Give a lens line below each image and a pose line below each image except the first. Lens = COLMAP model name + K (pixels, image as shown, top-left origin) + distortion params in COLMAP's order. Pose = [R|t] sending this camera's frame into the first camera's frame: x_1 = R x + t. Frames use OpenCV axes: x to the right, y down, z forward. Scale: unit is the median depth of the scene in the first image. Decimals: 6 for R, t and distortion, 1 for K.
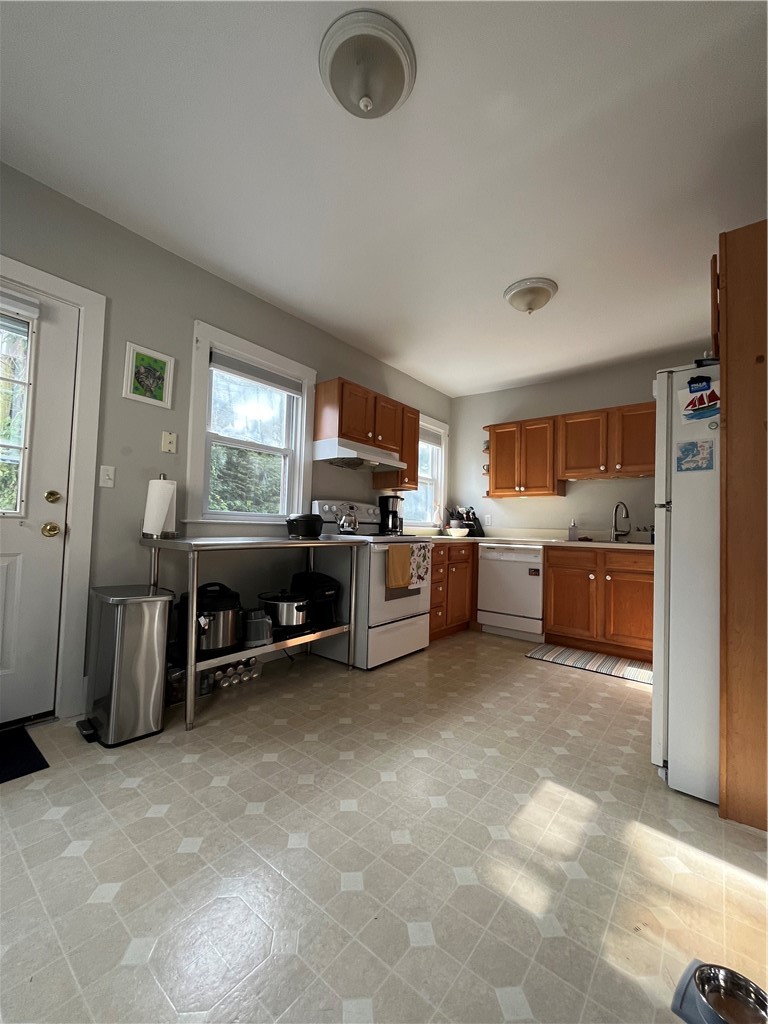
lens RADIAL K [[416.8, 0, 383.1], [0, 416.8, 509.5], [0, 0, 1]] dist [-0.001759, 0.001323]
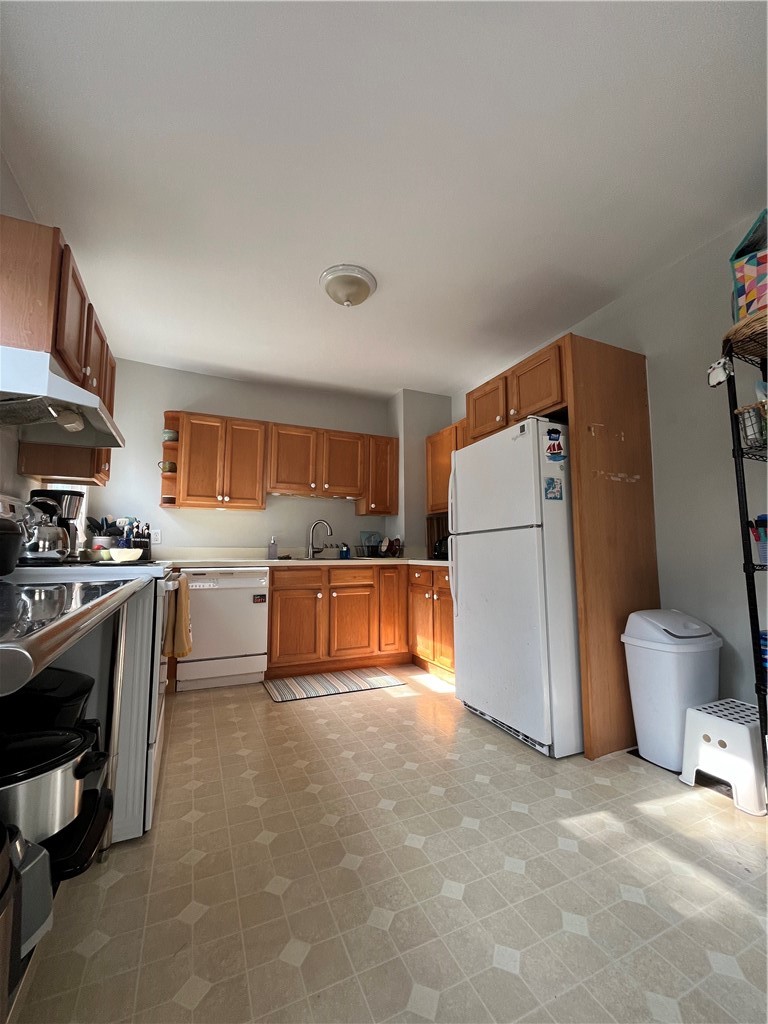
lens RADIAL K [[416.8, 0, 381.7], [0, 416.8, 512.0], [0, 0, 1]] dist [-0.001759, 0.001323]
pose [[0.444950, 0.059985, 0.893544, -0.335024], [-0.027468, 0.998199, -0.053333, 0.014841], [-0.895134, -0.000814, 0.445796, 0.460803]]
